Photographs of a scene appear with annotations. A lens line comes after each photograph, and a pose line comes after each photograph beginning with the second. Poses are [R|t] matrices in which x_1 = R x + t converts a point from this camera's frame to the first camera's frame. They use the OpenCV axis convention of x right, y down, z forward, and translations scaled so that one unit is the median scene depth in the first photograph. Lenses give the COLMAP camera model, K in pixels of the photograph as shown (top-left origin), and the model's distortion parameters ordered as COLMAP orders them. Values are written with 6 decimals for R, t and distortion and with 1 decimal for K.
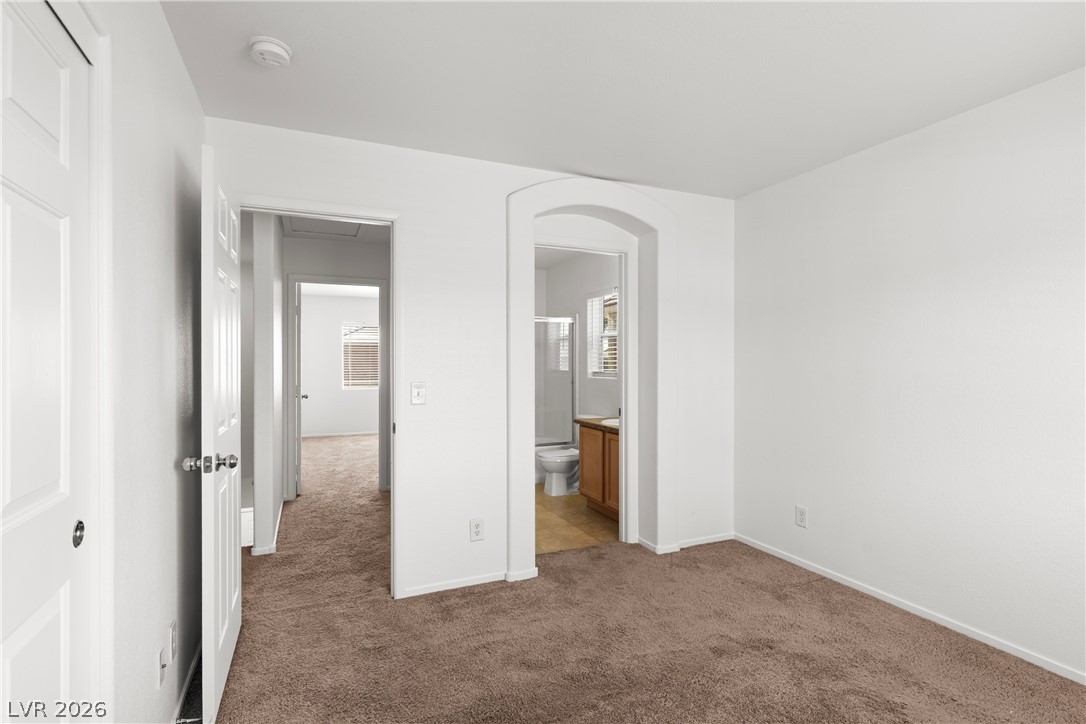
lens RADIAL K [[514.8, 0, 532.9], [0, 514.8, 362.7], [0, 0, 1]] dist [0.003389, -0.000642]
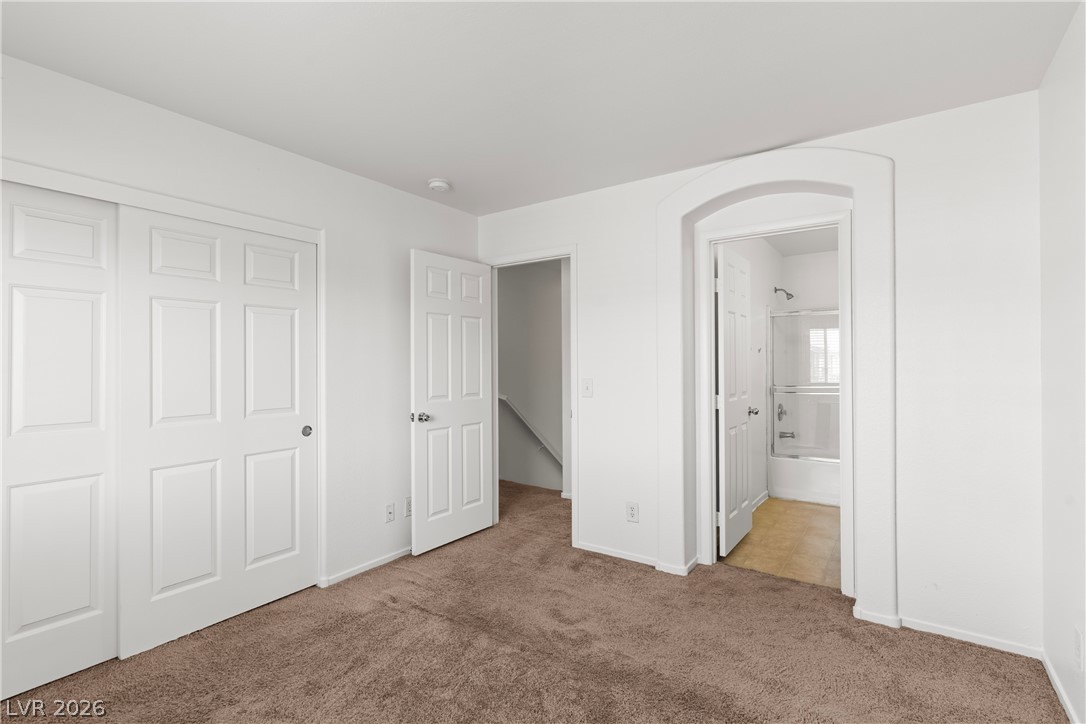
lens RADIAL K [[514.8, 0, 580.4], [0, 514.8, 369.4], [0, 0, 1]] dist [0.003389, -0.000642]
pose [[0.538287, 0.009369, -0.842709, 0.666284], [0.003547, 0.999904, 0.013383, -0.003589], [0.842754, -0.010193, 0.538203, 0.258427]]
